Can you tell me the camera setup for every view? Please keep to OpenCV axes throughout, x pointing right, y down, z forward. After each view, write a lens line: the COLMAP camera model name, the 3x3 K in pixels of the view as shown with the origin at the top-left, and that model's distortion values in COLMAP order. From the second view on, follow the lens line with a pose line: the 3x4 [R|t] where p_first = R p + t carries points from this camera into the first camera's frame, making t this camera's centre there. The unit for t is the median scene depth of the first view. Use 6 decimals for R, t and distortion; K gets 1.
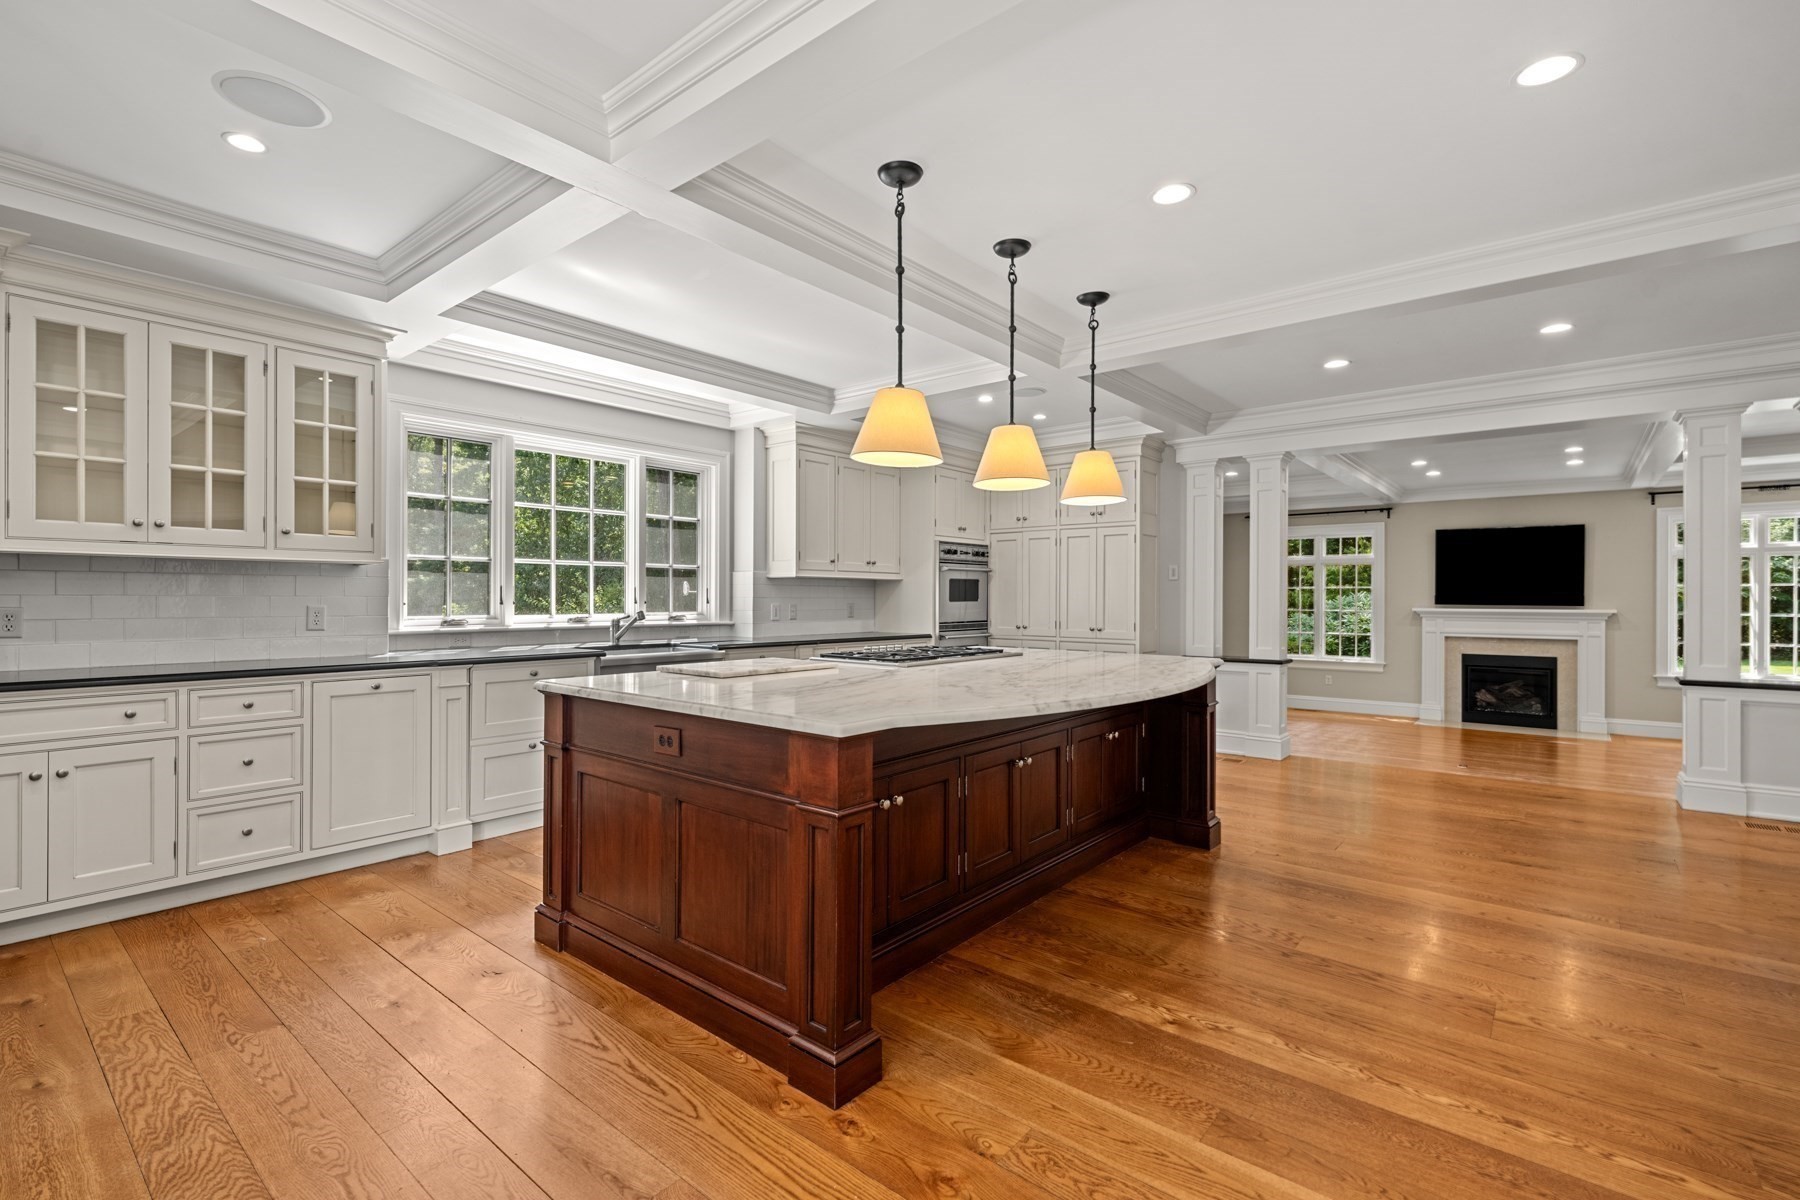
lens RADIAL K [[821.8, 0, 894.7], [0, 821.8, 596.5], [0, 0, 1]] dist [-0.000051, 0.001993]
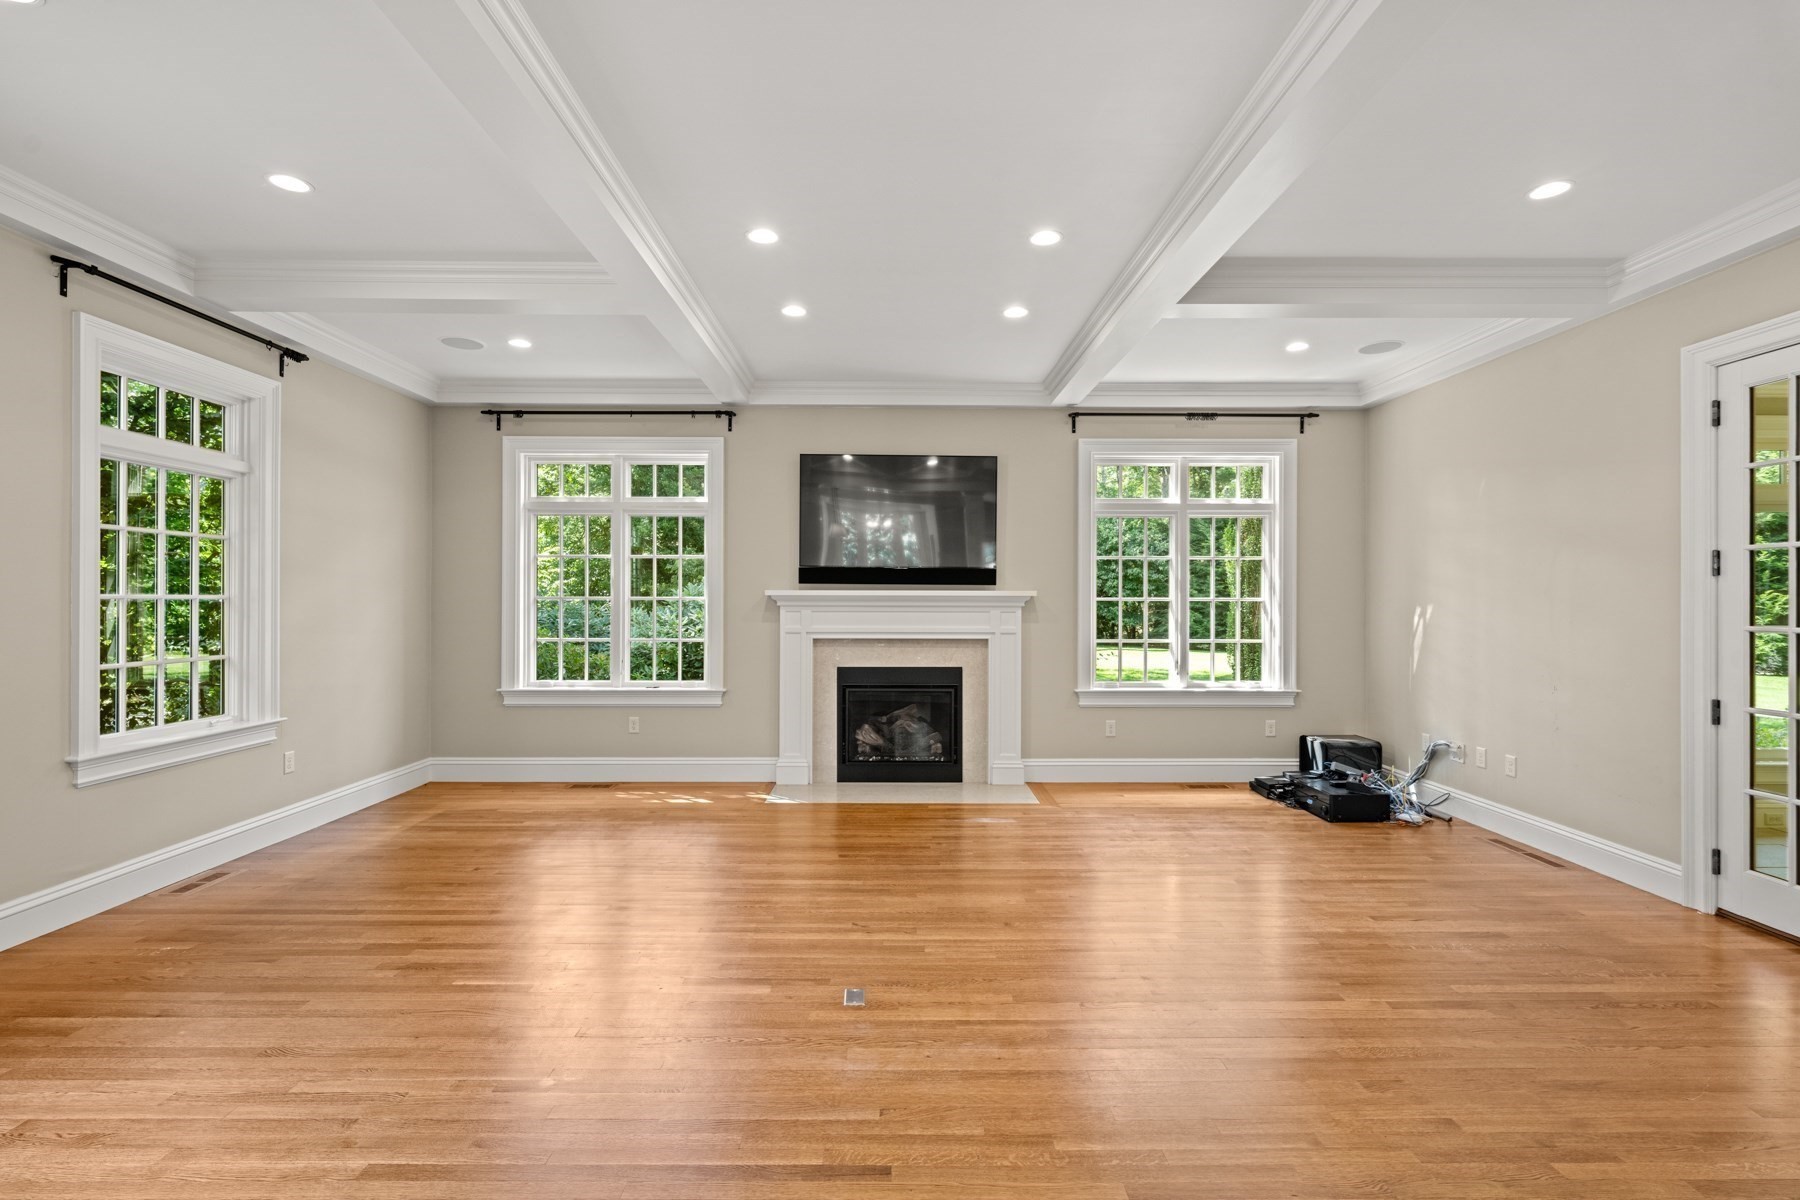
lens RADIAL K [[821.8, 0, 897.4], [0, 821.8, 598.8], [0, 0, 1]] dist [-0.000051, 0.001993]
pose [[0.752014, -0.000654, 0.659146, 0.541351], [0.000723, 1.000000, 0.000167, 0.032266], [-0.659146, 0.000351, 0.752015, 0.857634]]
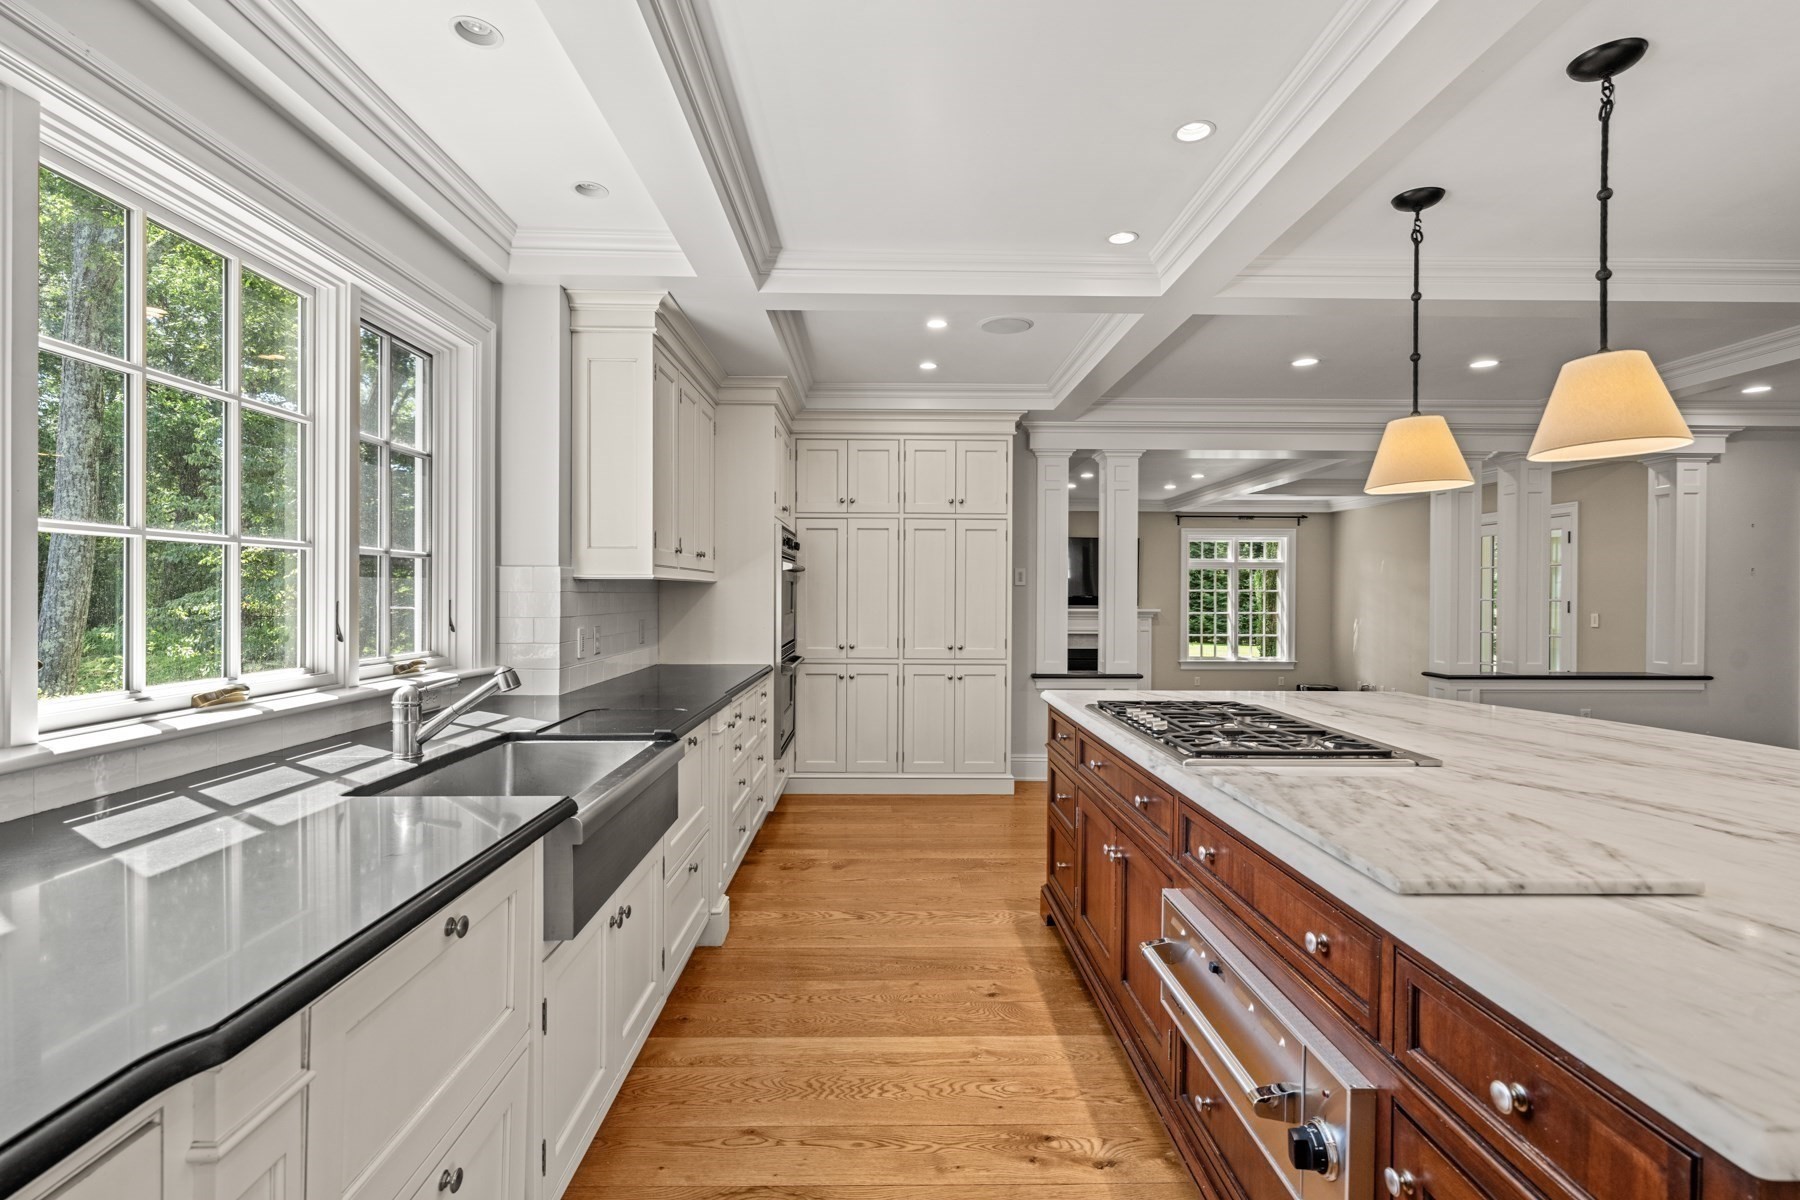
lens RADIAL K [[821.8, 0, 900.3], [0, 821.8, 592.6], [0, 0, 1]] dist [-0.000051, 0.001993]
pose [[0.753951, 0.000460, 0.656930, -0.342575], [-0.003428, 0.999989, 0.003234, -0.016510], [-0.656922, -0.004691, 0.753944, 0.470400]]
